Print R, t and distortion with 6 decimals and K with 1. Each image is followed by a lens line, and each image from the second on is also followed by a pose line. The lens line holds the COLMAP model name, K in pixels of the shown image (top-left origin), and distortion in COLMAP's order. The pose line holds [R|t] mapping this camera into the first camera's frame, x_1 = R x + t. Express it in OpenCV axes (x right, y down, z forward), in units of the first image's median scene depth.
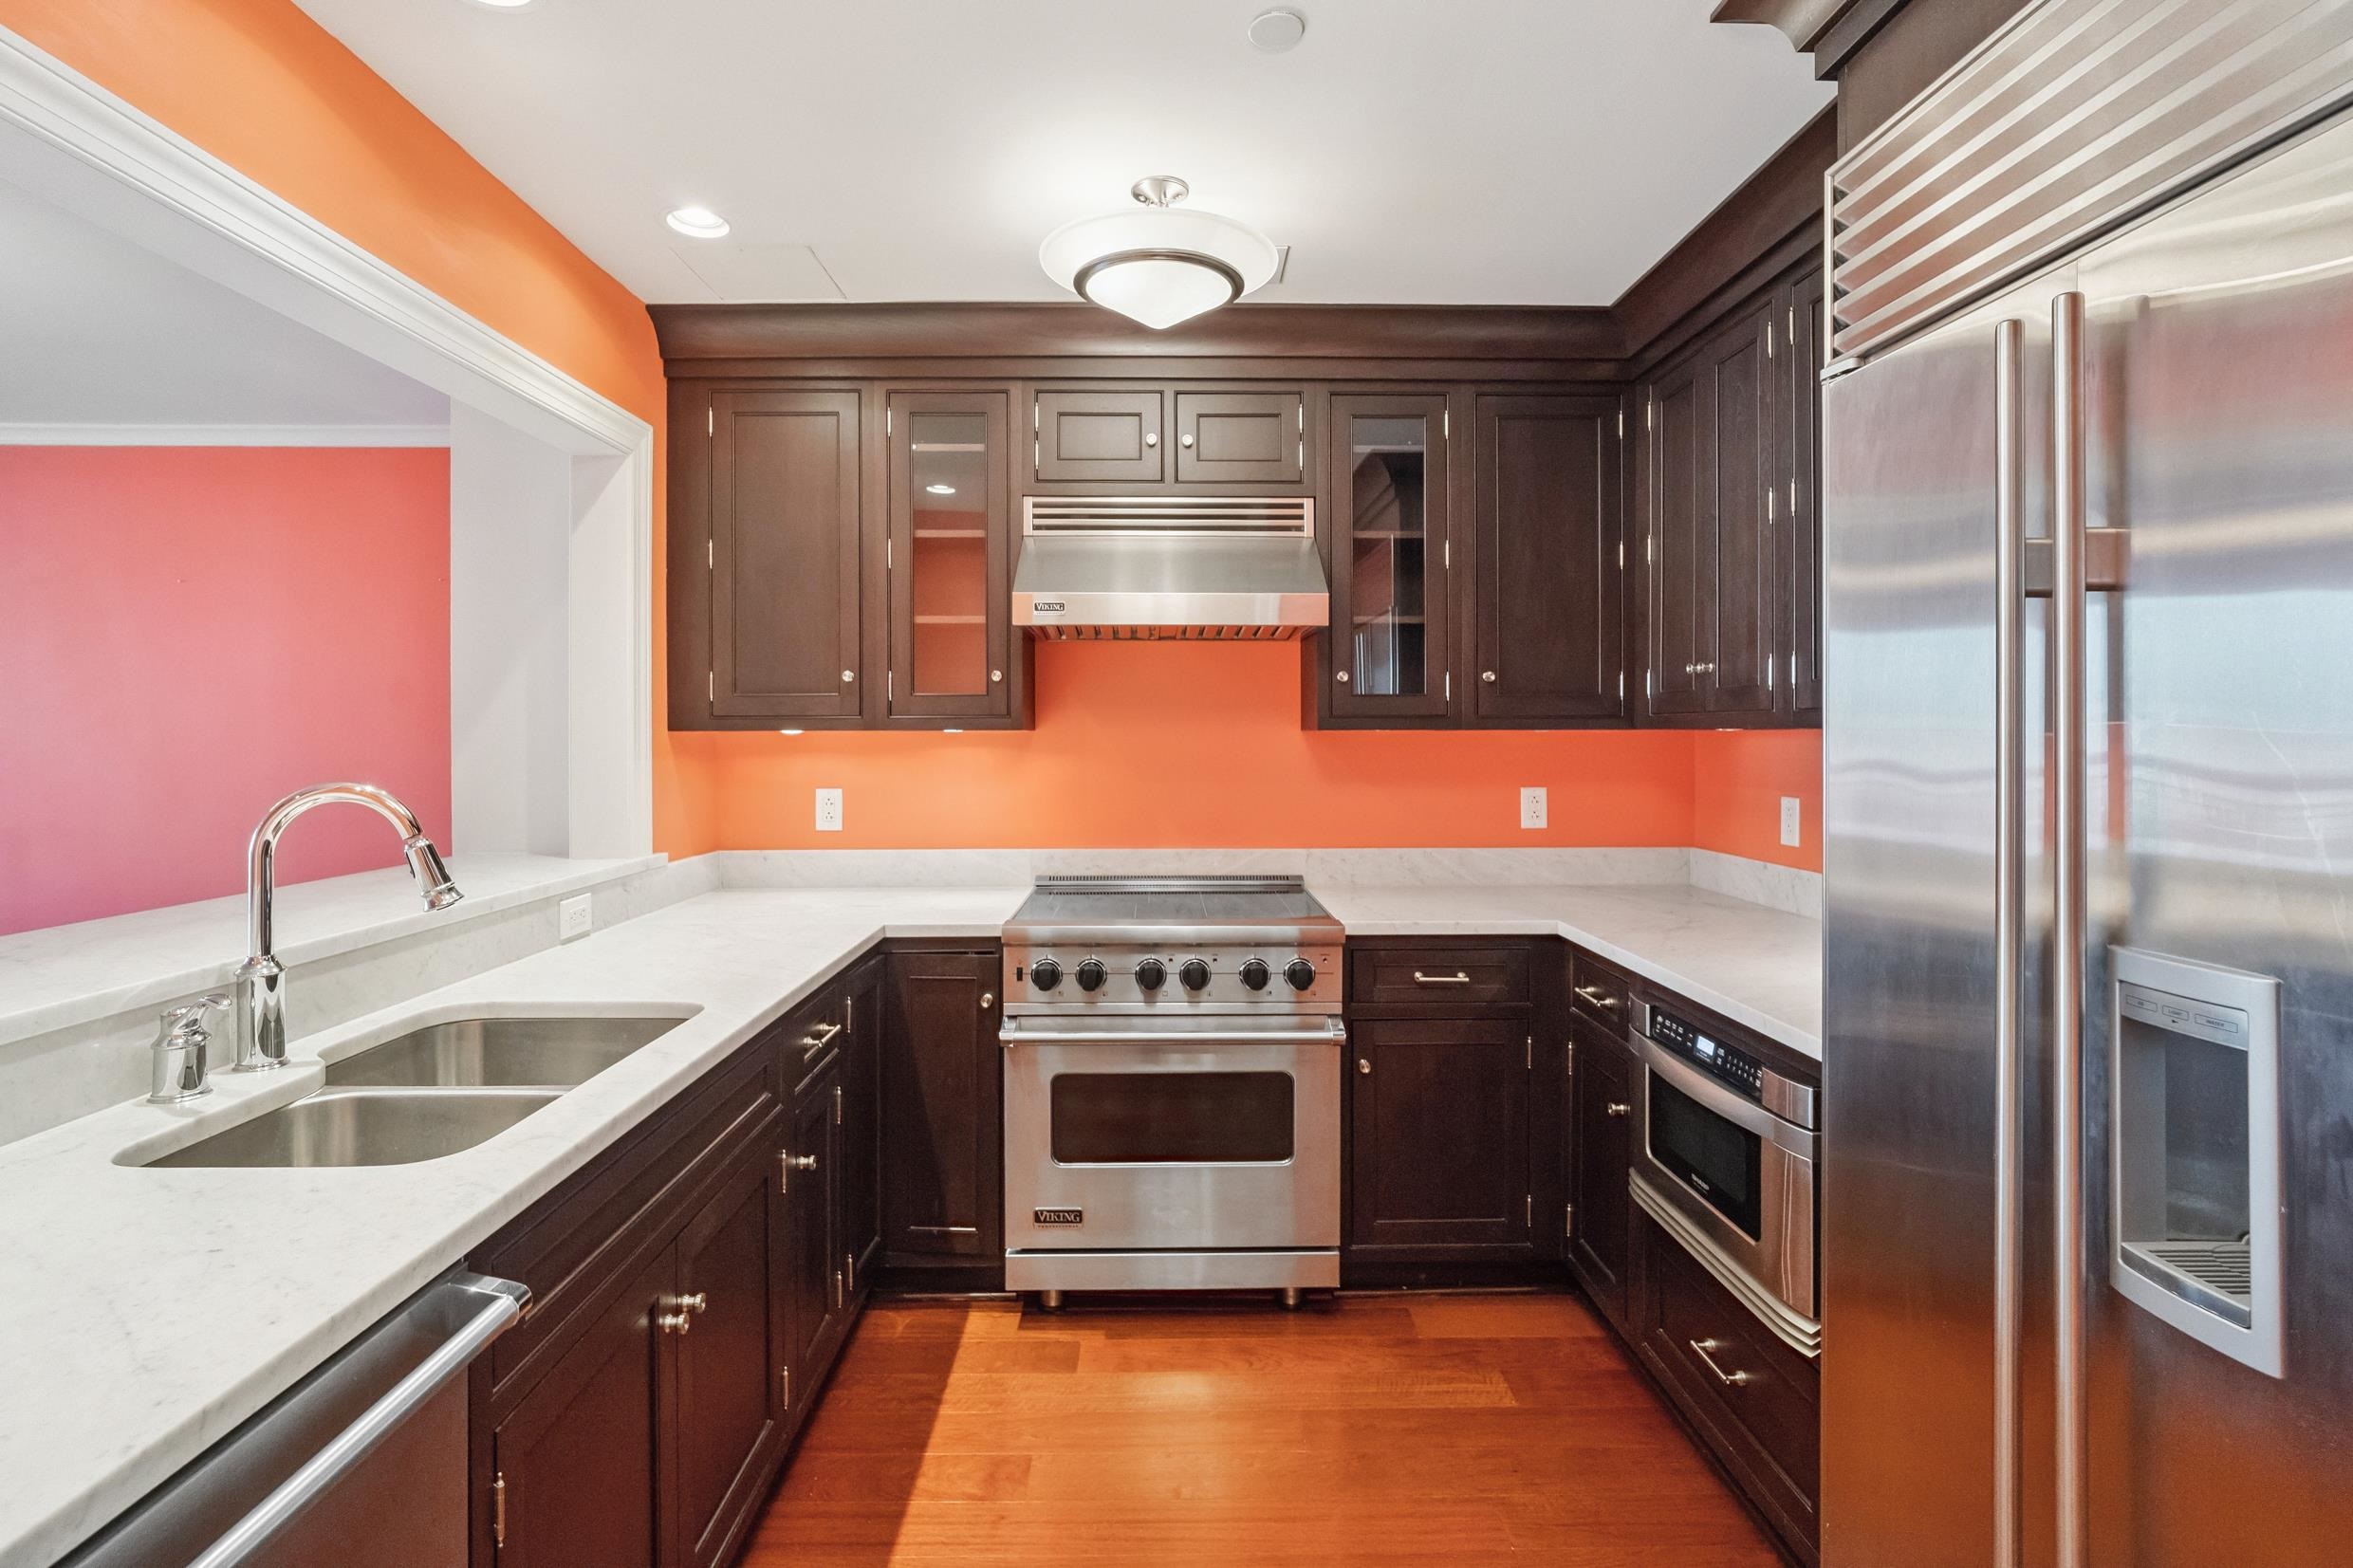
lens RADIAL K [[1126.6, 0, 1177.3], [0, 1126.6, 735.8], [0, 0, 1]] dist [-0.000753, 0.000351]
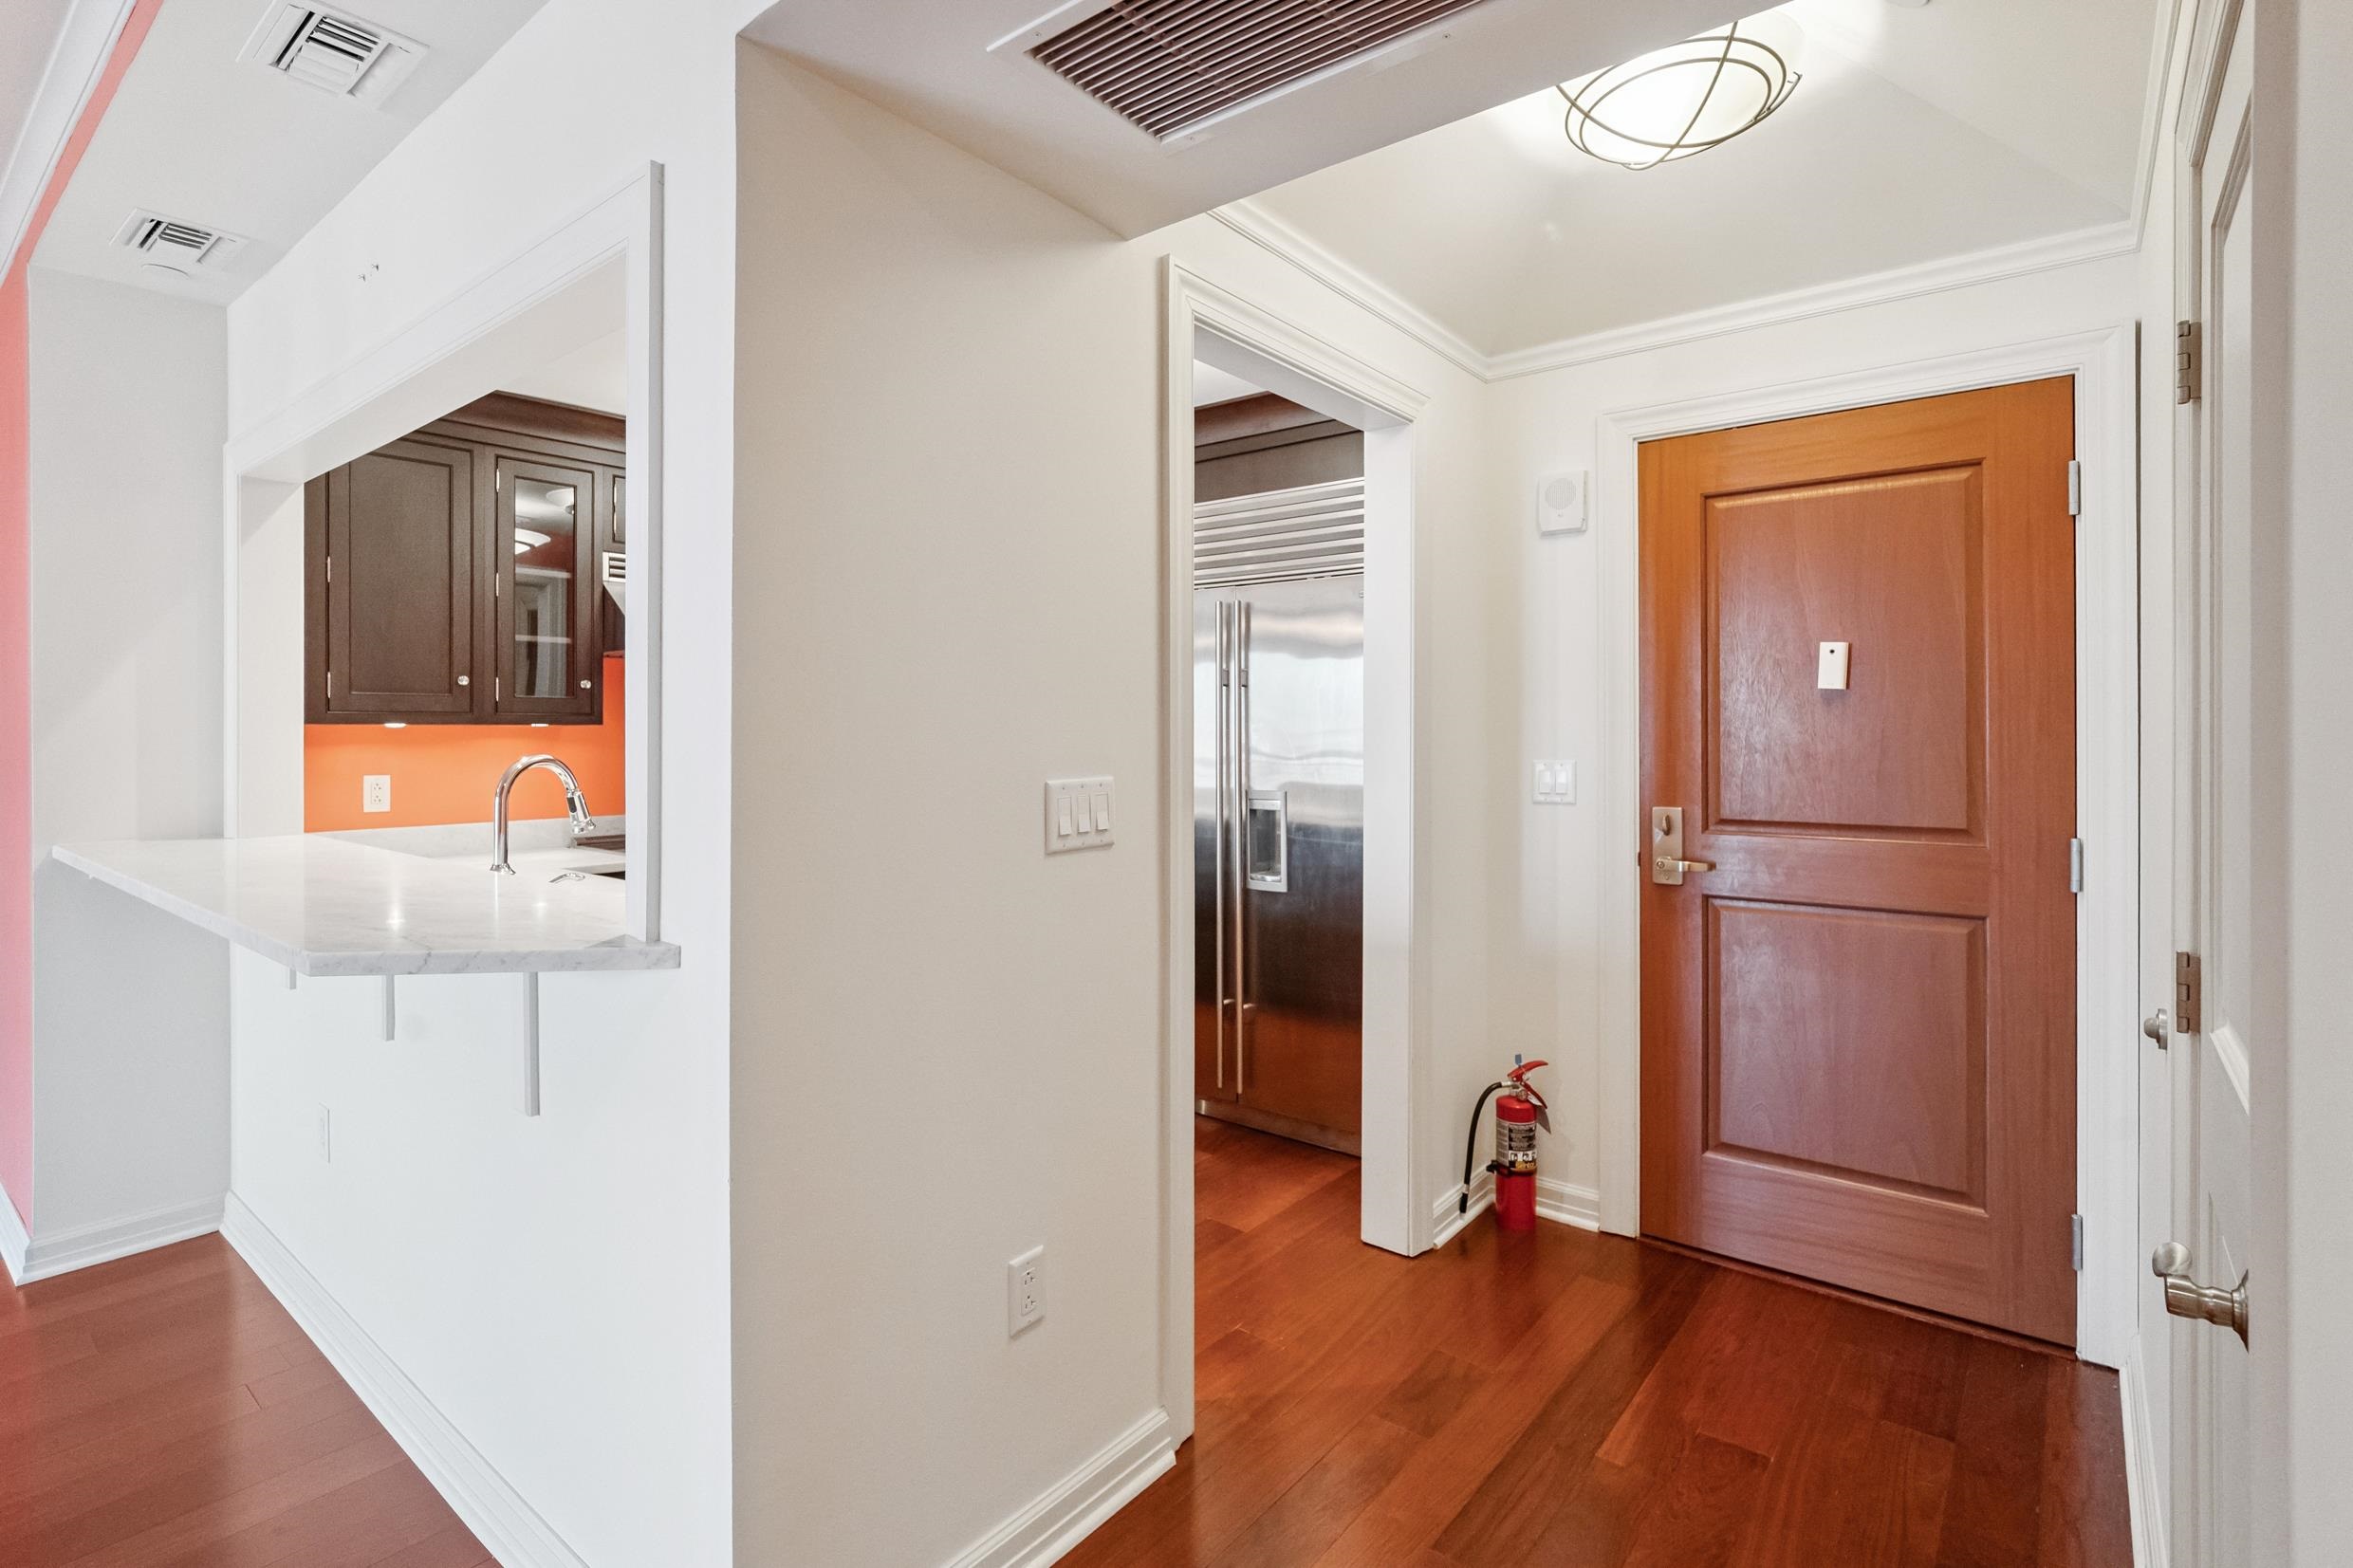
lens RADIAL K [[1126.6, 0, 1177.3], [0, 1126.6, 735.8], [0, 0, 1]] dist [-0.000753, 0.000351]
pose [[0.649184, 0.000730, 0.760631, -0.711823], [-0.000209, 1.000000, -0.000782, 0.008485], [-0.760632, 0.000349, 0.649184, -0.393792]]
